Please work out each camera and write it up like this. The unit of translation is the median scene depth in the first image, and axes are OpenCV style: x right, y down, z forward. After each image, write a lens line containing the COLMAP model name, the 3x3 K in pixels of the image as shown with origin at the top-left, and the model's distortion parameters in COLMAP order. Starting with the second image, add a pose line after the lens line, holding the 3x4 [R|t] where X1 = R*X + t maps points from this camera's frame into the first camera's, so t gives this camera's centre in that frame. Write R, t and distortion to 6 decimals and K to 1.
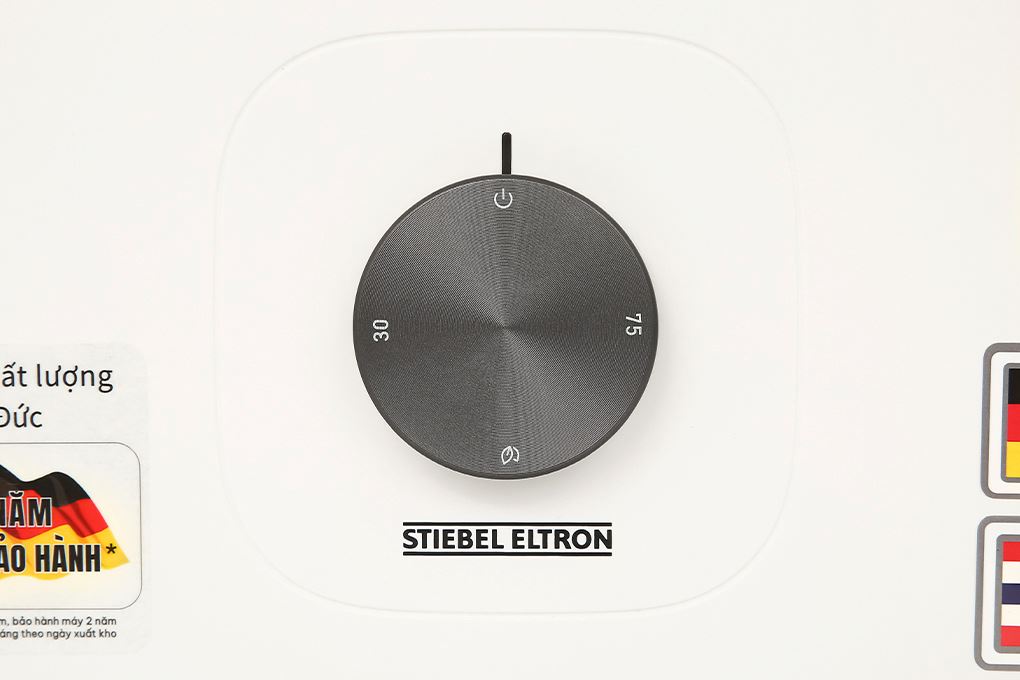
lens RADIAL K [[3089.0, 0, 447.1], [0, 3089.0, 359.7], [0, 0, 1]] dist [0.009380, 0.000000]
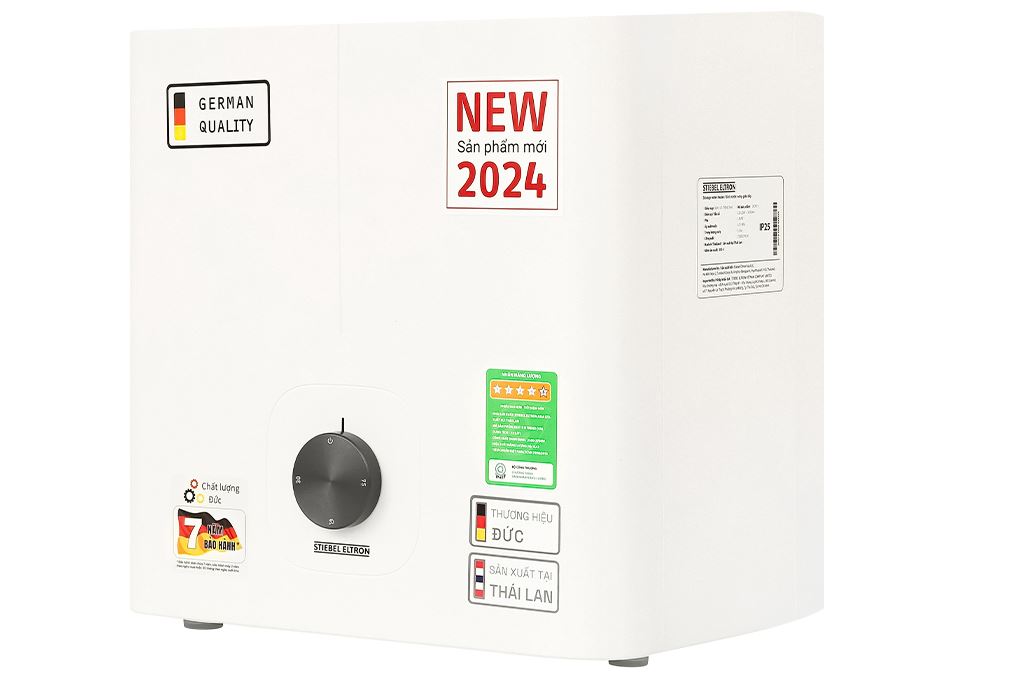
lens RADIAL K [[3089.0, 0, 506.8], [0, 3089.0, 330.2], [0, 0, 1]] dist [0.009380, 0.000000]
pose [[0.865702, 0.034709, -0.499354, 1.705170], [-0.070746, 0.996063, -0.053415, -0.006974], [0.495535, 0.081568, 0.864750, -1.619240]]
